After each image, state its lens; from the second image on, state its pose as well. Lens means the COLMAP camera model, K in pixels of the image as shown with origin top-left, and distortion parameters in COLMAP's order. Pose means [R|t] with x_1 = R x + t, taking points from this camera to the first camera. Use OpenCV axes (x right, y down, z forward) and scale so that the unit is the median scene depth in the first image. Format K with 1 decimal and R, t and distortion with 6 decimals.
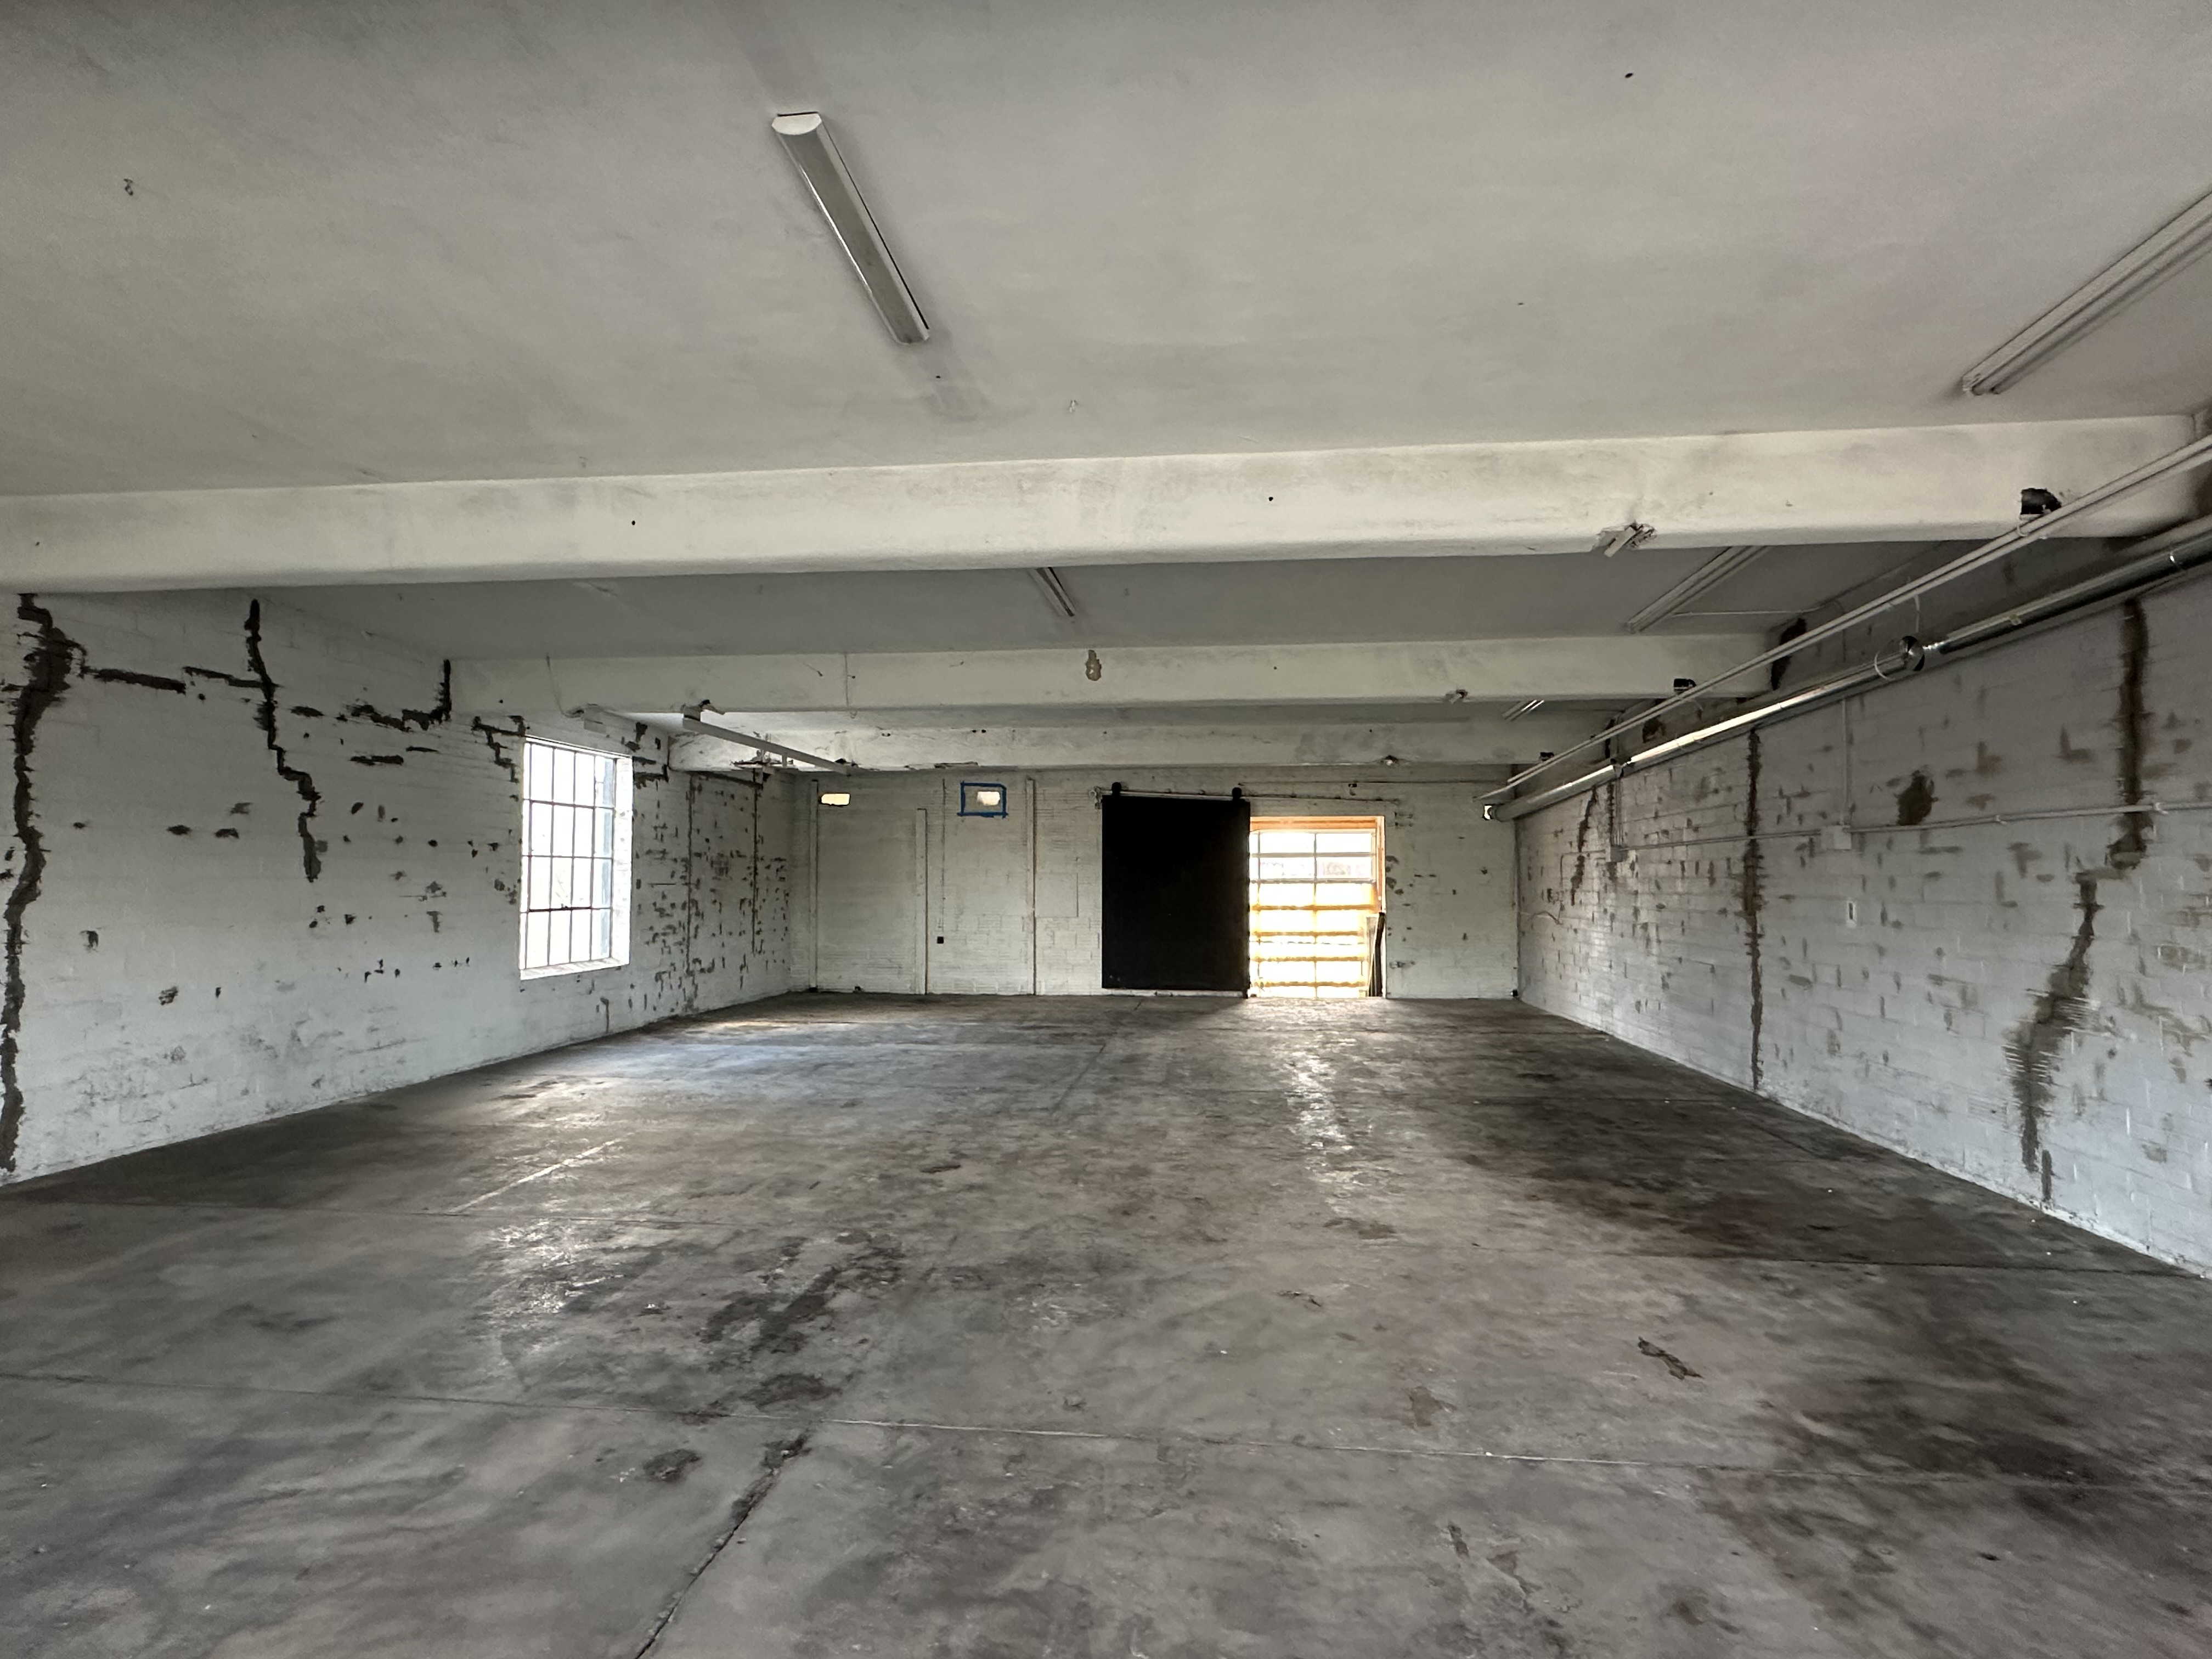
lens RADIAL K [[1168.9, 0, 1106.0], [0, 1168.9, 829.5], [0, 0, 1]] dist [-0.000356, -0.000224]
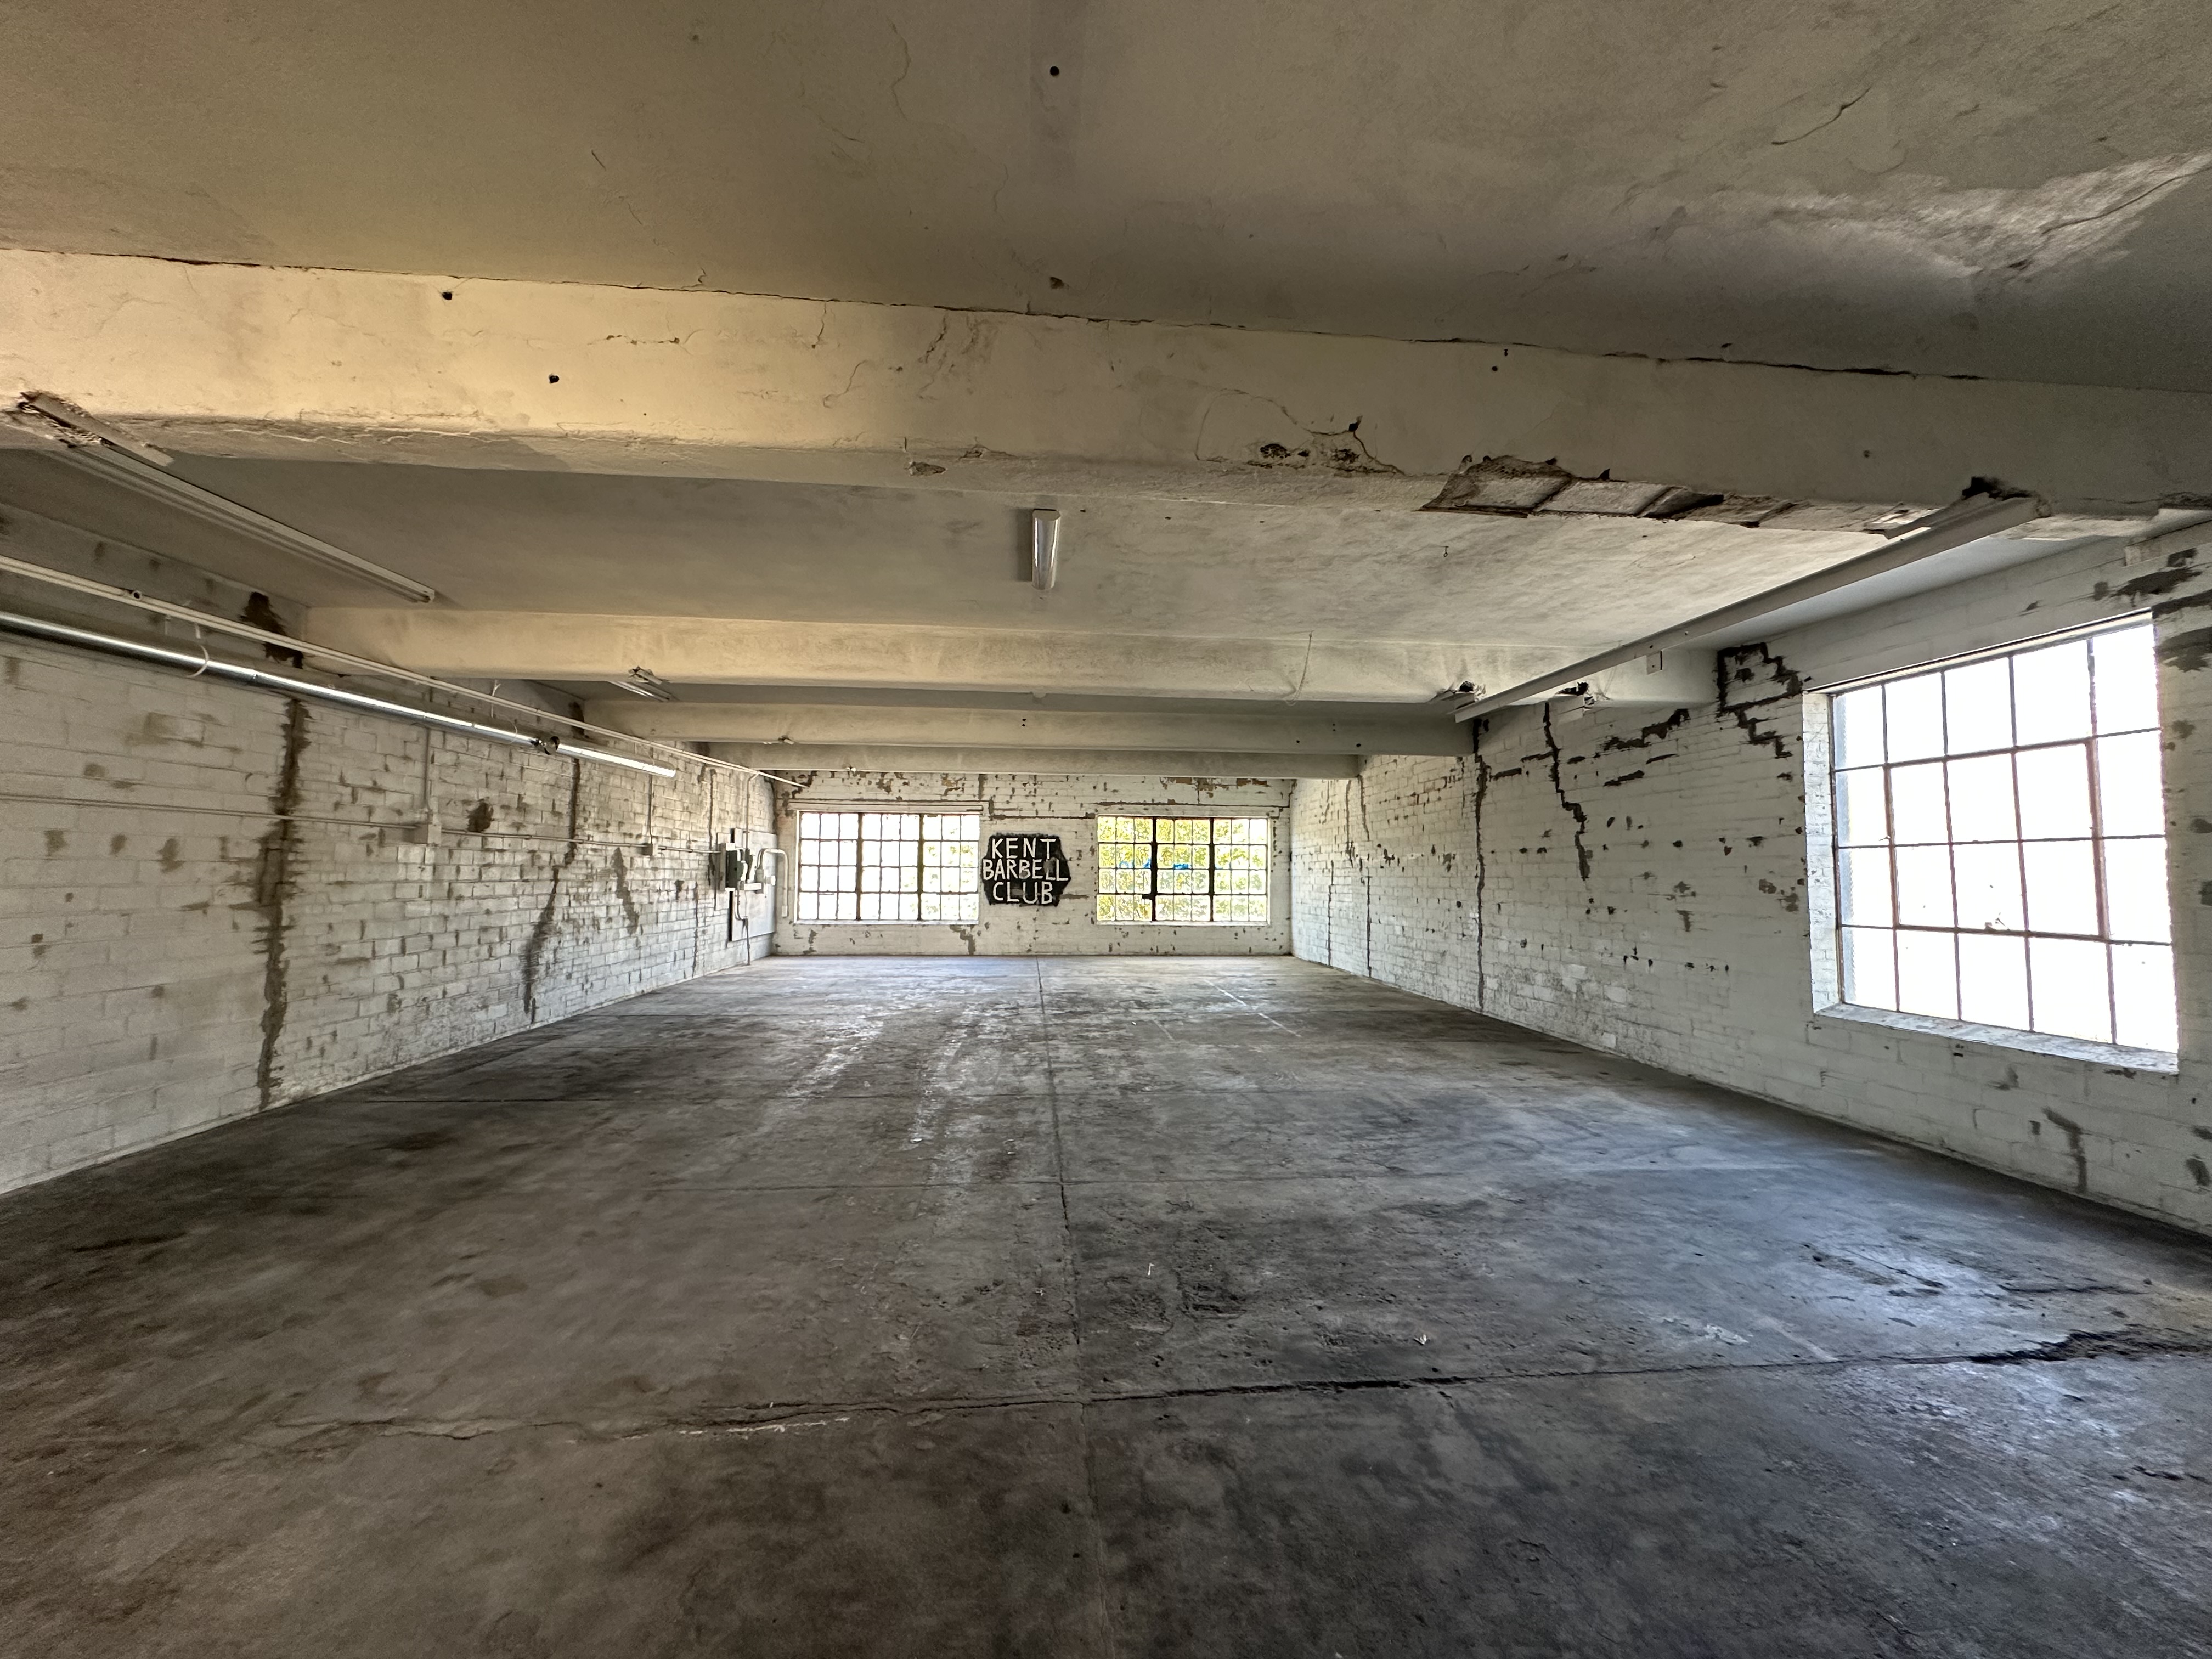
lens RADIAL K [[870.5, 0, 1106.0], [0, 870.5, 829.5], [0, 0, 1]] dist [-0.009398, 0.000241]
pose [[-0.980988, -0.020016, -0.193035, 0.071210], [-0.001631, 0.995482, -0.094935, 0.079398], [0.194063, -0.092816, -0.976588, 1.814072]]
